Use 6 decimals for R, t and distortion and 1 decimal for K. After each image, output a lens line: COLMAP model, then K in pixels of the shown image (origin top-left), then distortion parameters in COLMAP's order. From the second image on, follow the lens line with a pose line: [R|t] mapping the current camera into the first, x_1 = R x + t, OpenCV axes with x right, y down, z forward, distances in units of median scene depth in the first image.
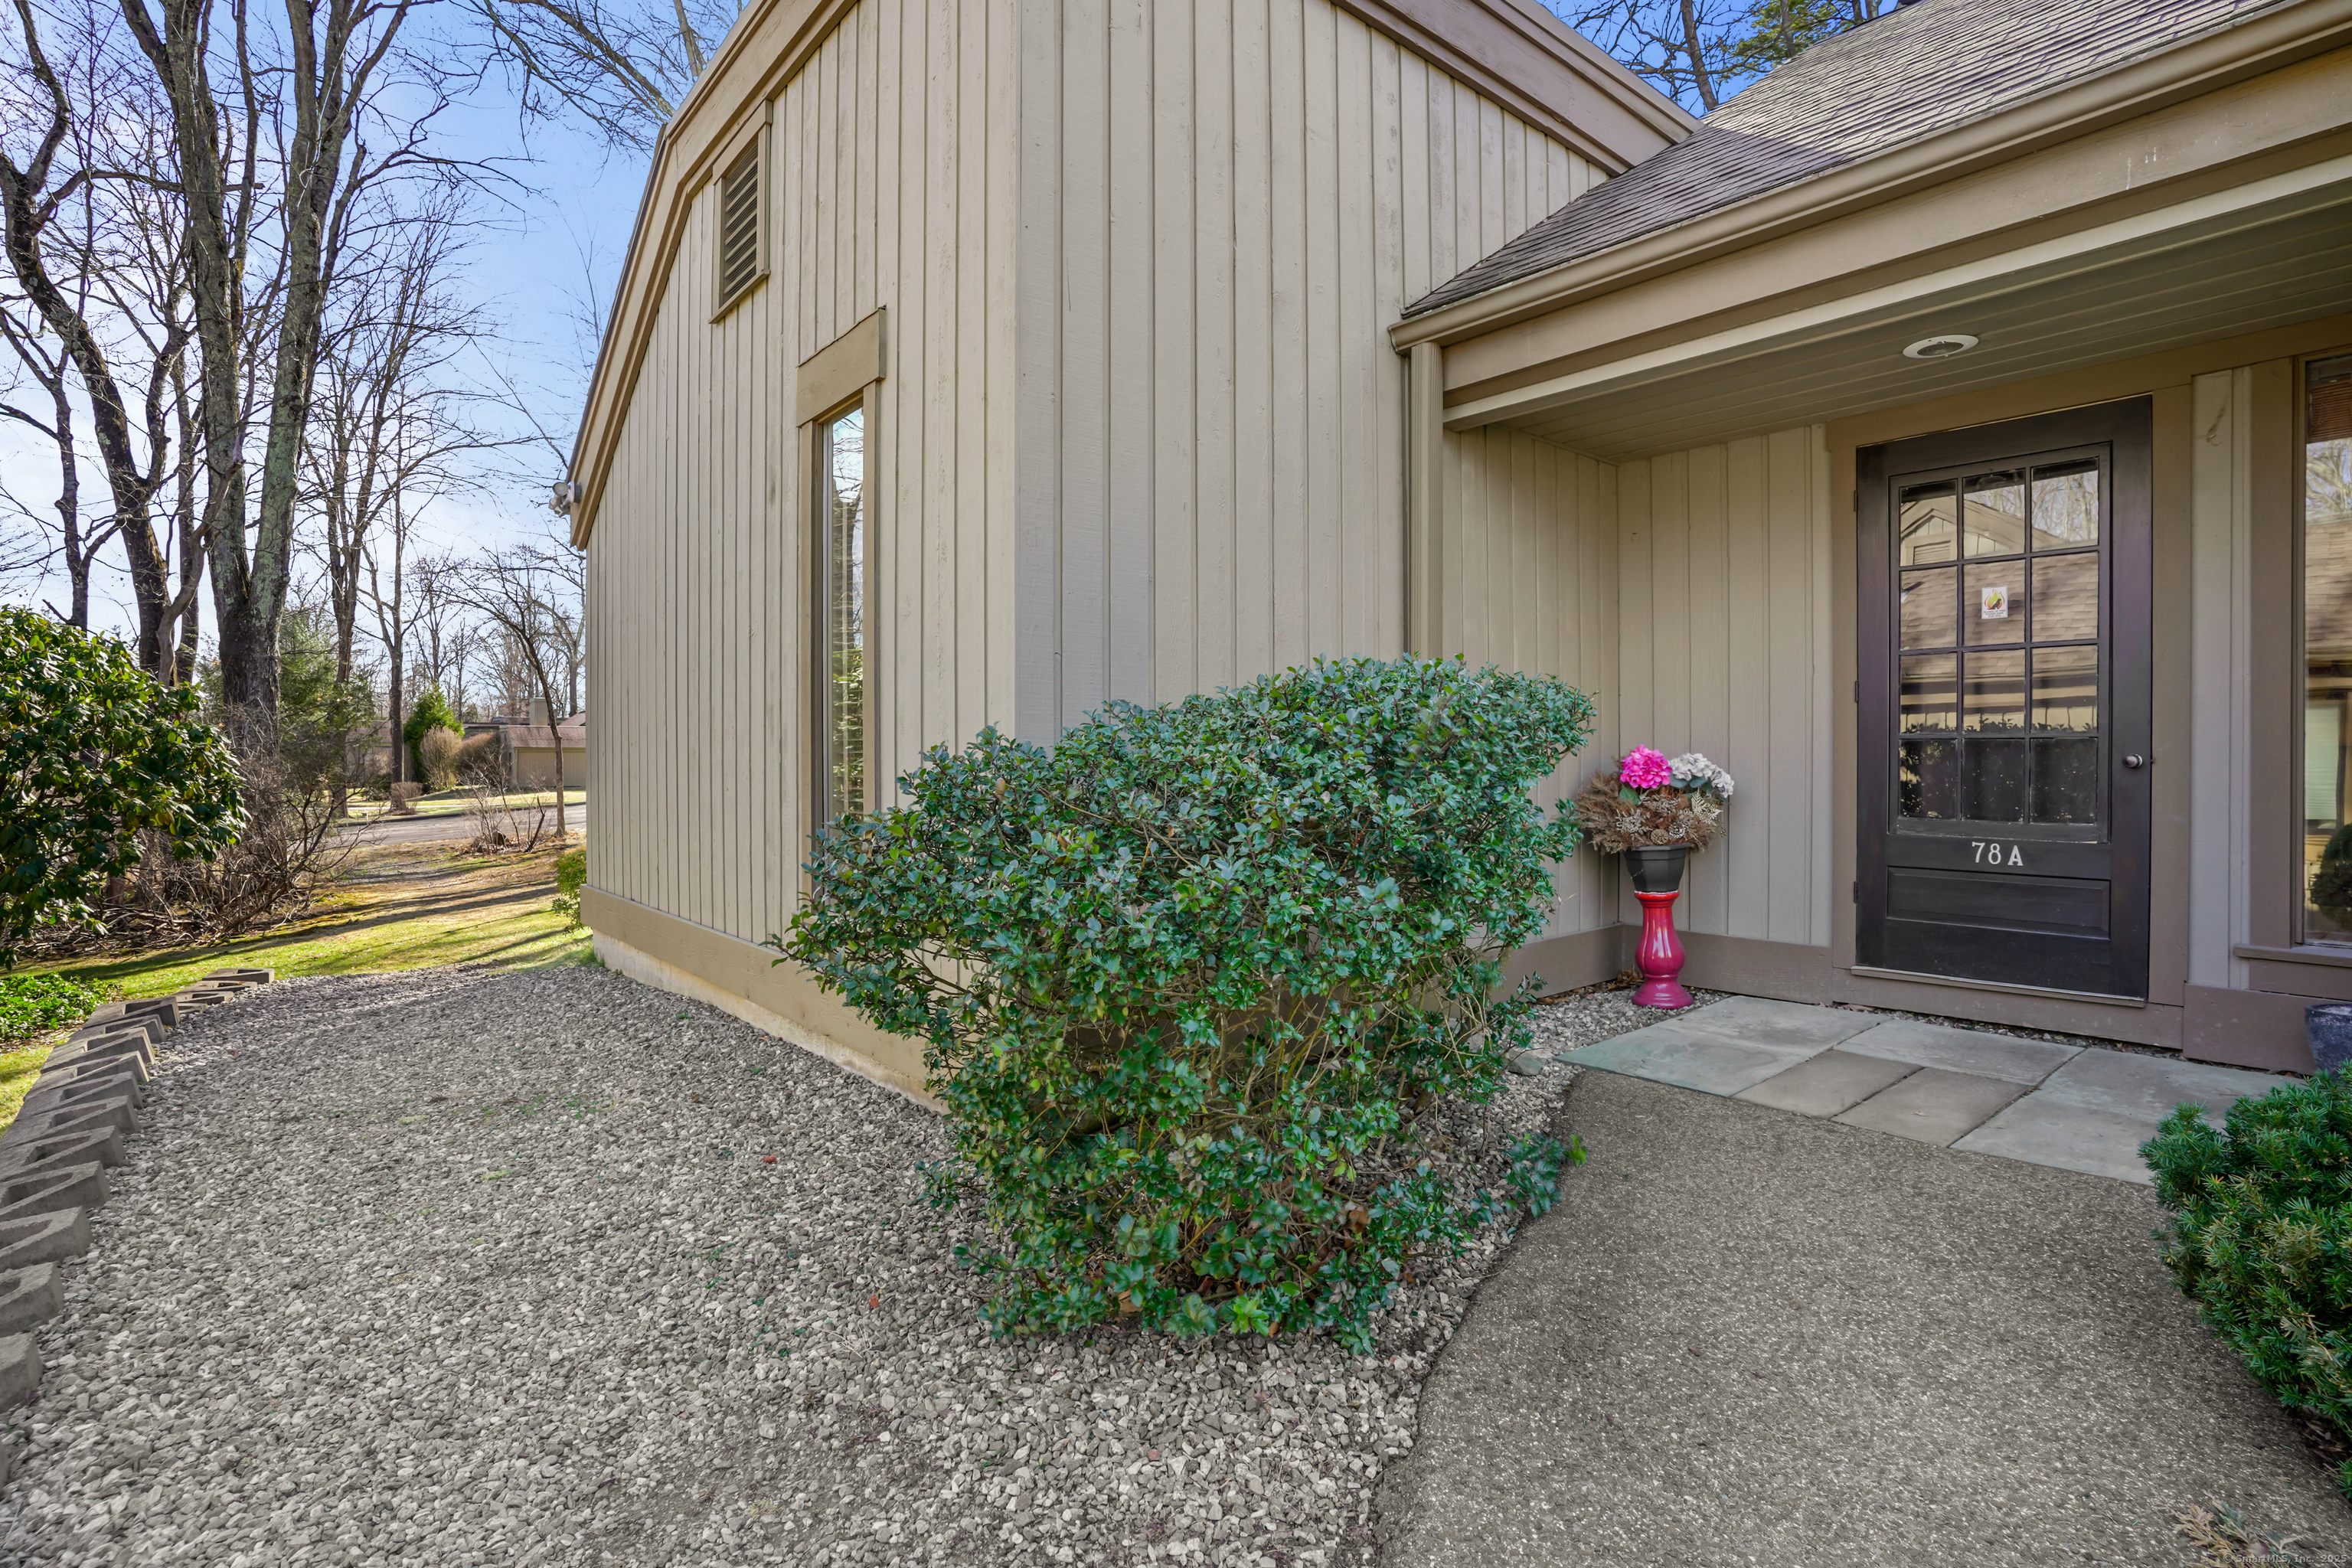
lens RADIAL K [[1181.6, 0, 1175.4], [0, 1181.6, 822.1], [0, 0, 1]] dist [-0.079476, 0.032315]
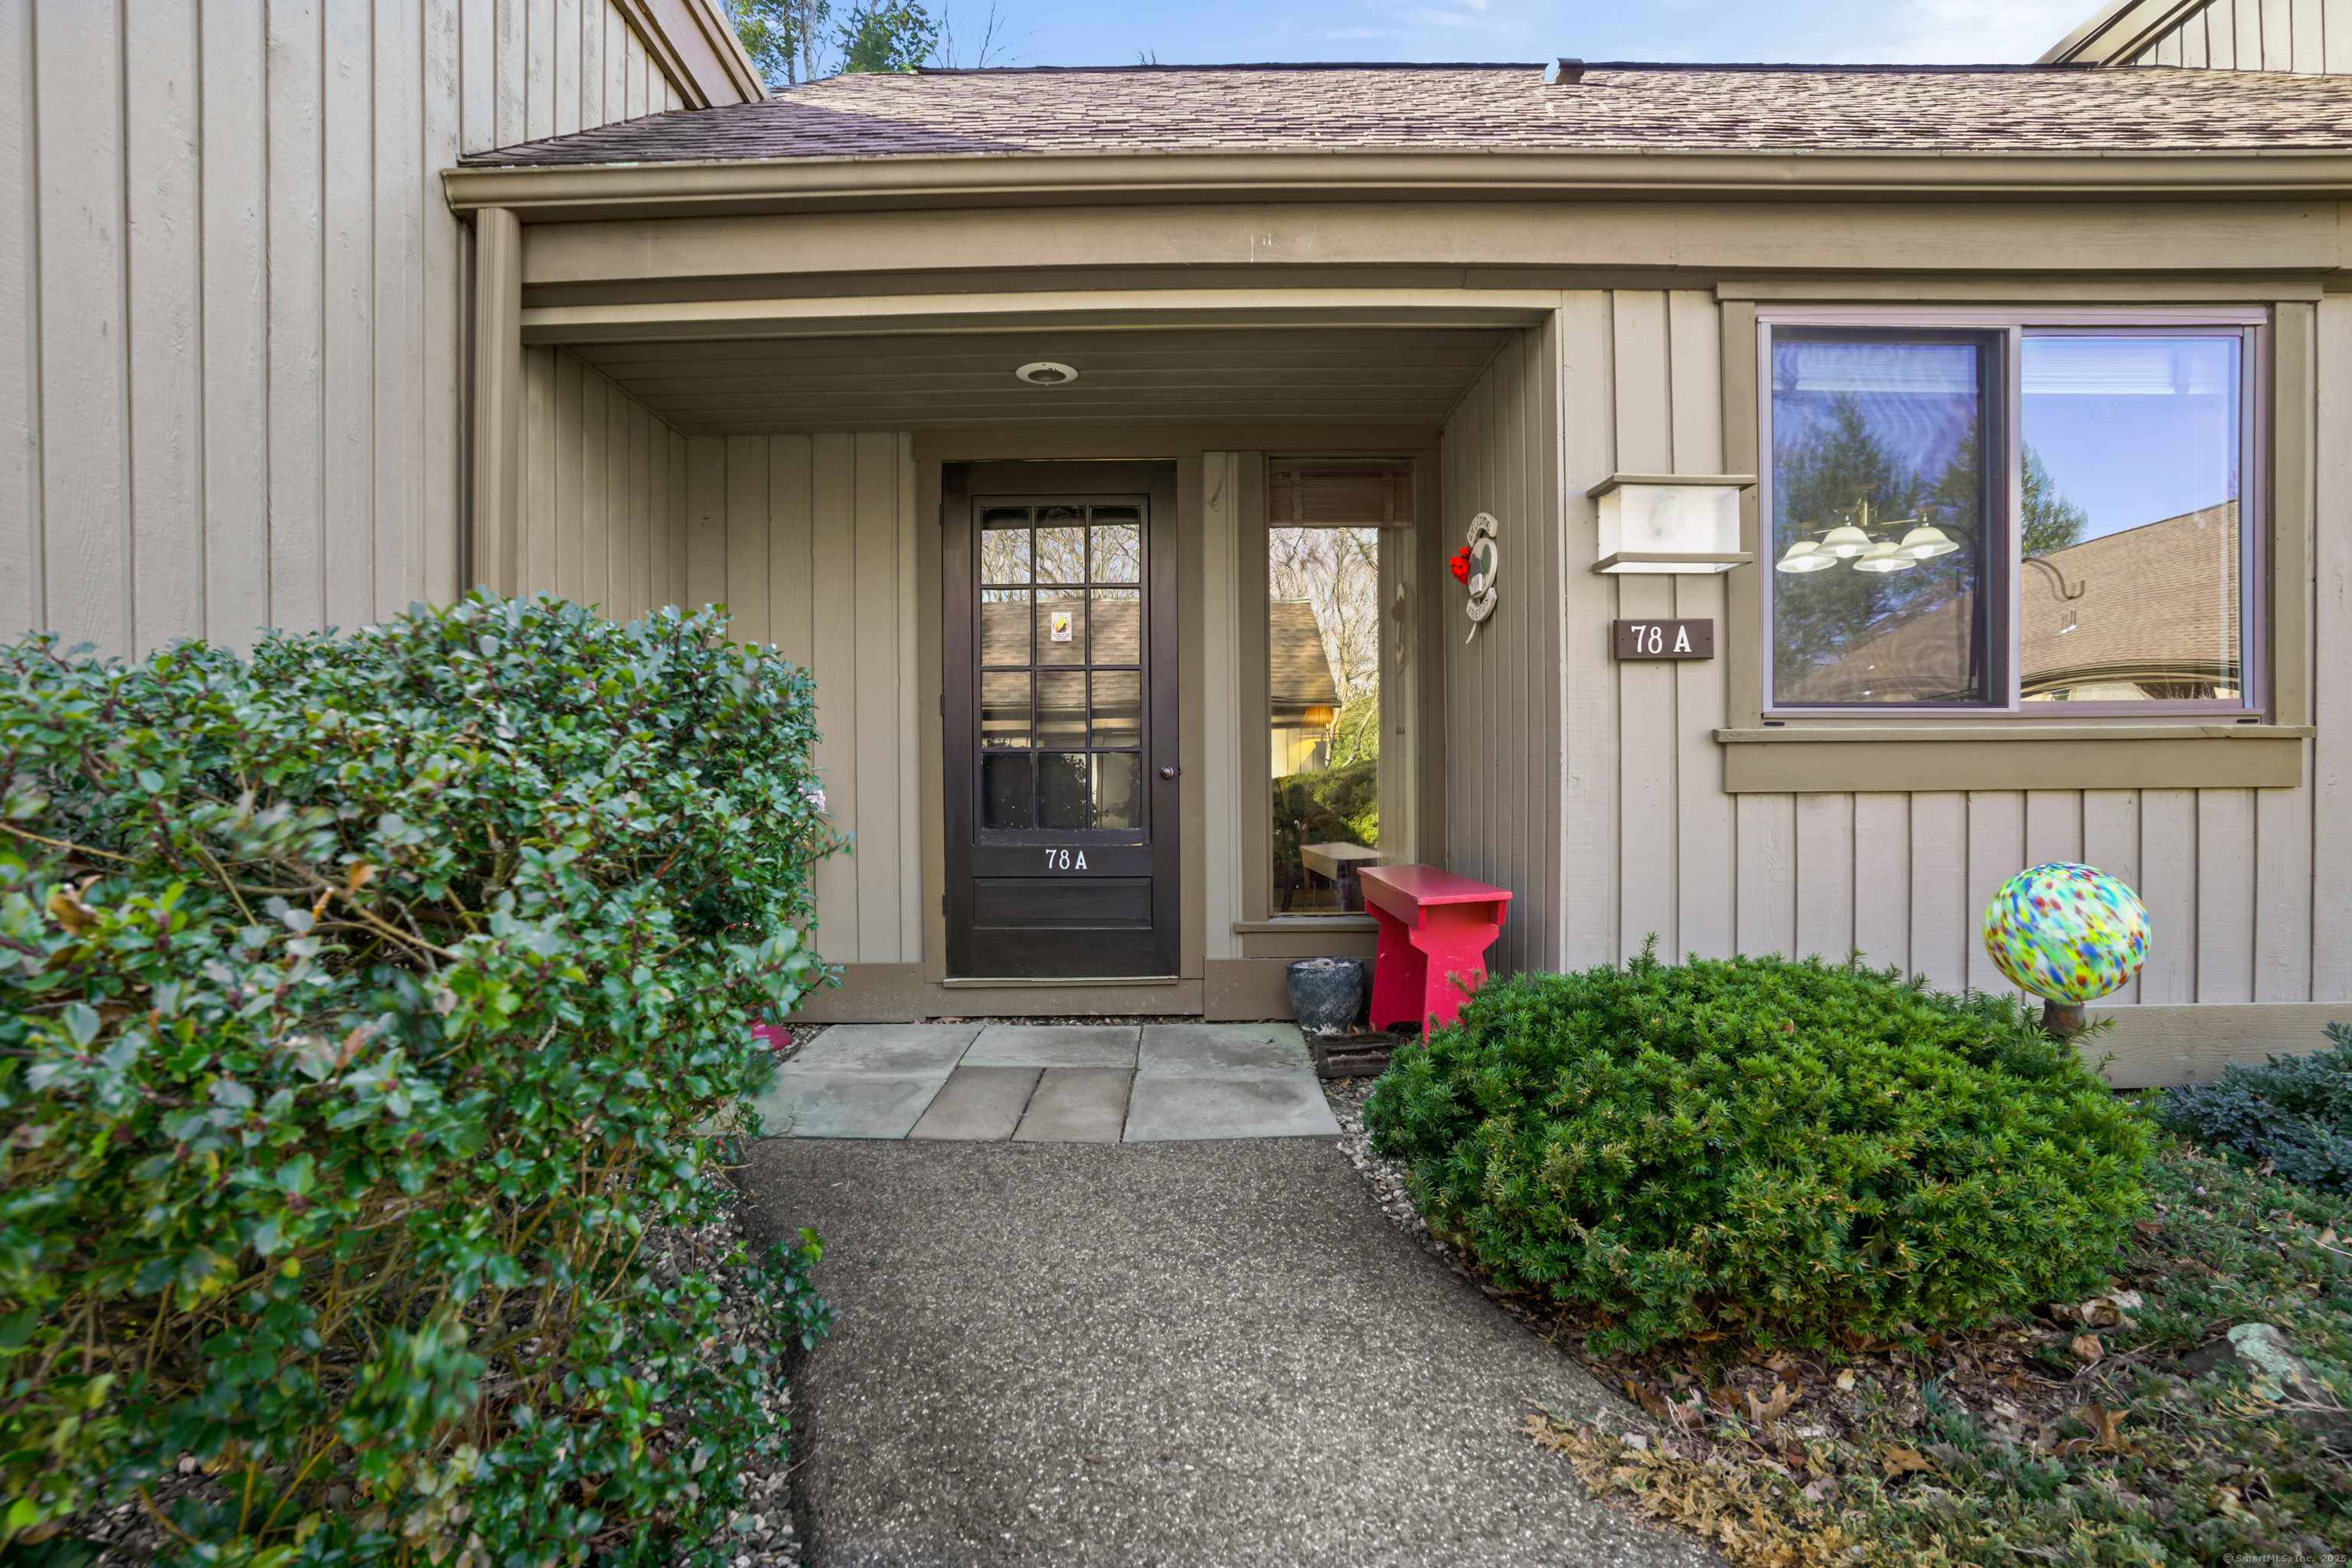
lens RADIAL K [[1181.6, 0, 1175.4], [0, 1181.6, 822.1], [0, 0, 1]] dist [-0.079476, 0.032315]
pose [[0.637352, -0.025789, 0.770141, -0.078205], [0.045797, 0.998941, -0.004449, 0.002484], [-0.769211, 0.038105, 0.637858, 0.214825]]
